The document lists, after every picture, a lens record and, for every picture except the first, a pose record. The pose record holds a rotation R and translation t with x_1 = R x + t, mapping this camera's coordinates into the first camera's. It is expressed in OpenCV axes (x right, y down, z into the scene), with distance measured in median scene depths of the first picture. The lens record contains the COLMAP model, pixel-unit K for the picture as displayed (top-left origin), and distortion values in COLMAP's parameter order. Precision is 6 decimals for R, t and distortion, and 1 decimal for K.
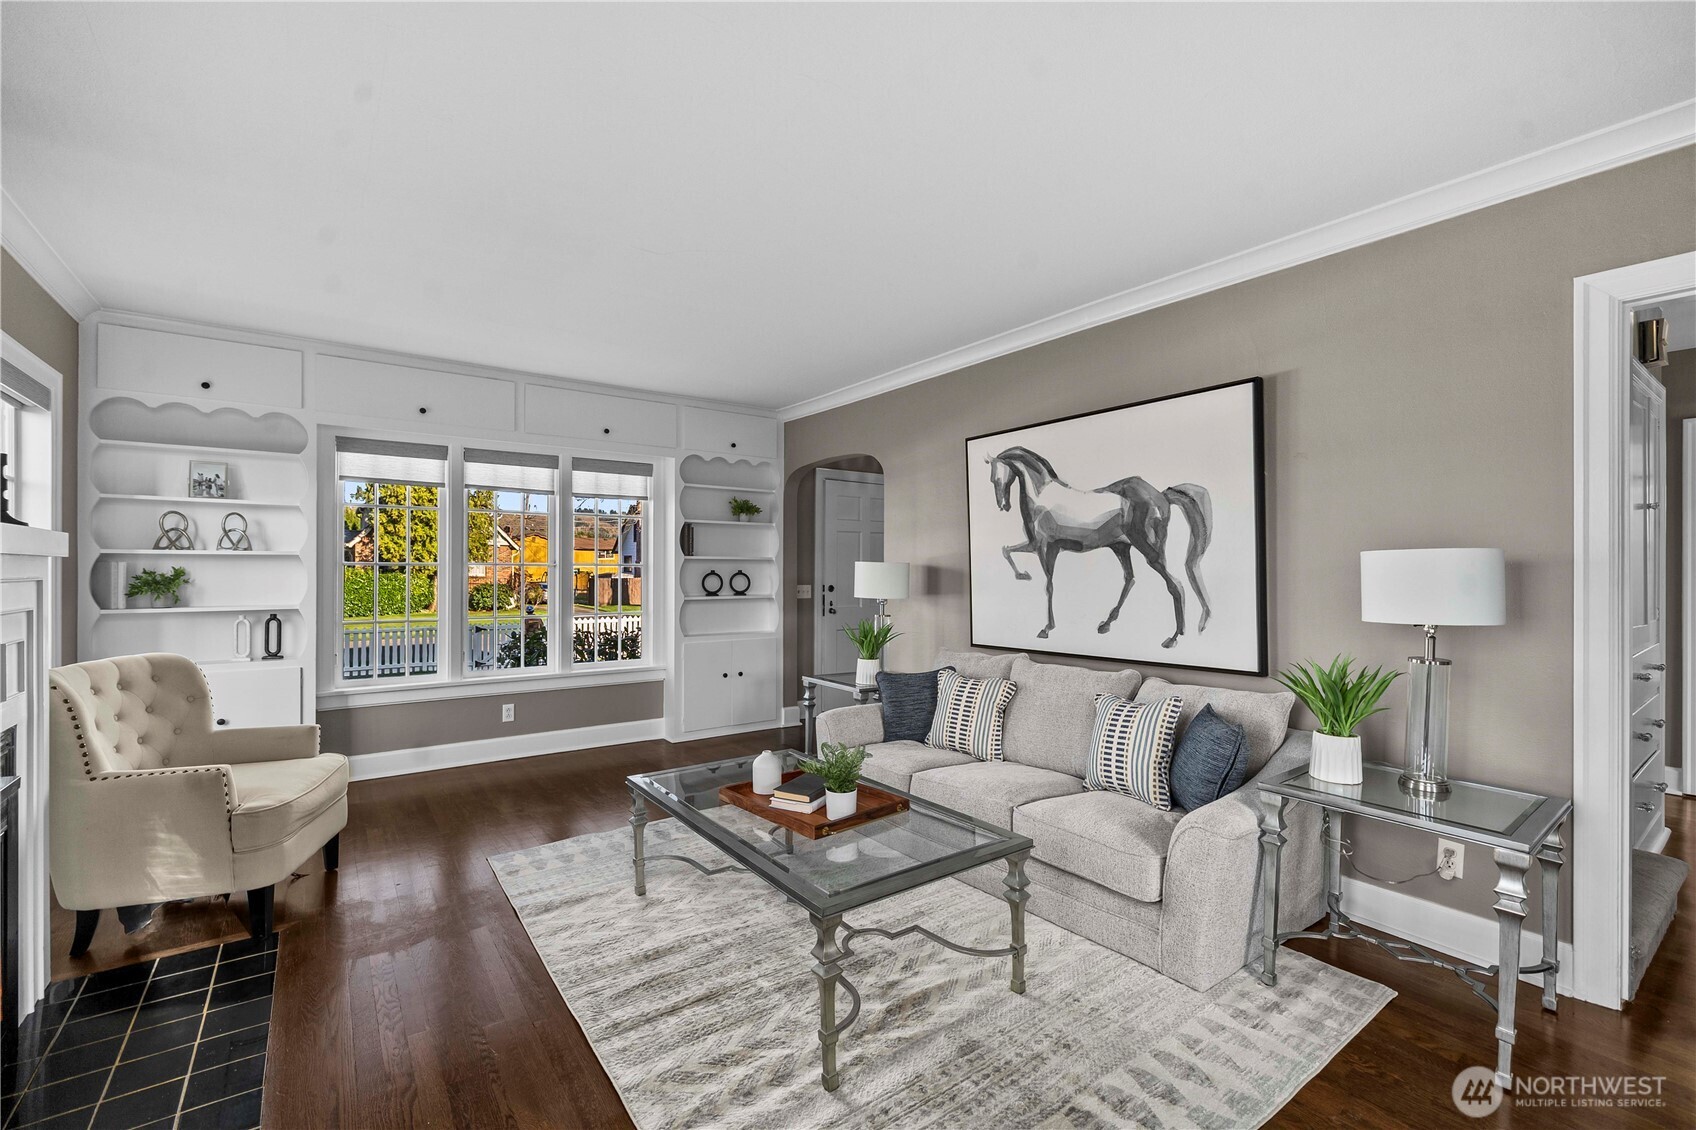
lens RADIAL K [[730.6, 0, 848.7], [0, 730.6, 567.8], [0, 0, 1]] dist [0.001966, -0.000744]
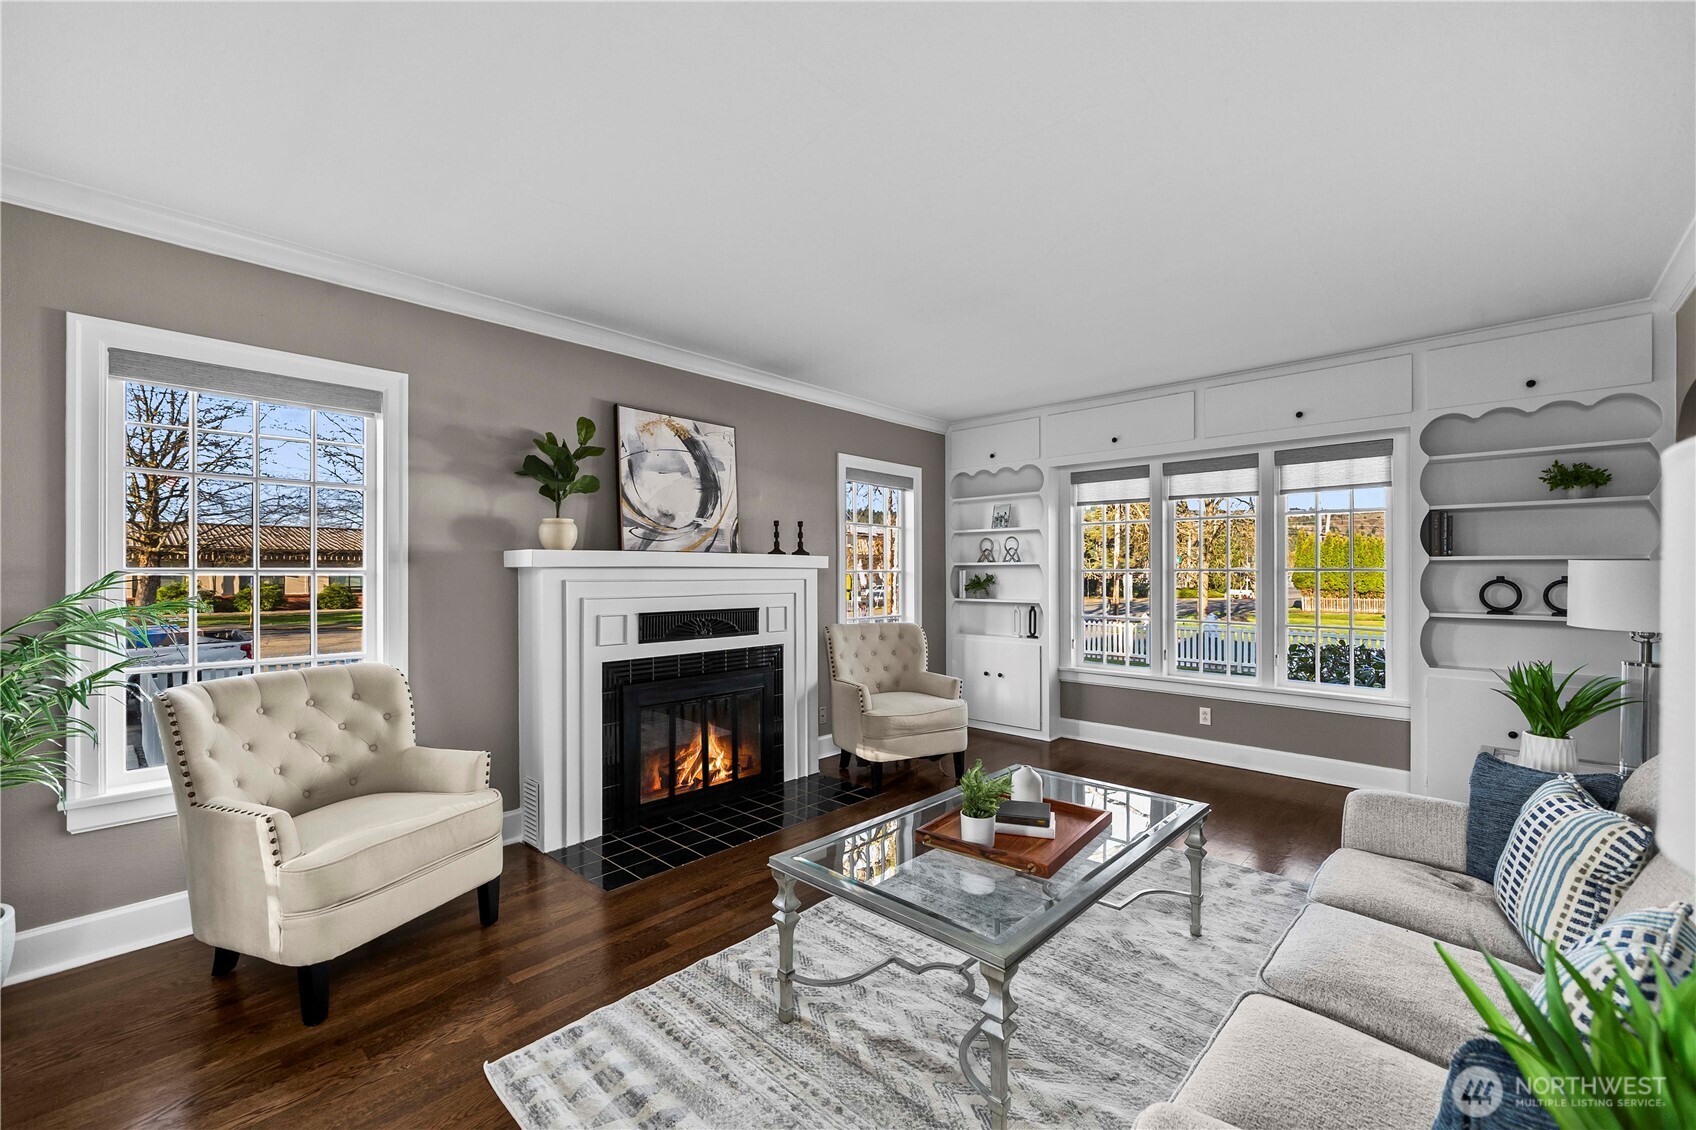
lens RADIAL K [[707.8, 0, 853.6], [0, 707.8, 575.2], [0, 0, 1]] dist [-0.000720, -0.000305]
pose [[0.173875, -0.000064, -0.984768, 0.475167], [0.001161, 0.999999, 0.000140, 0.002165], [0.984767, -0.001168, 0.173875, 0.395057]]
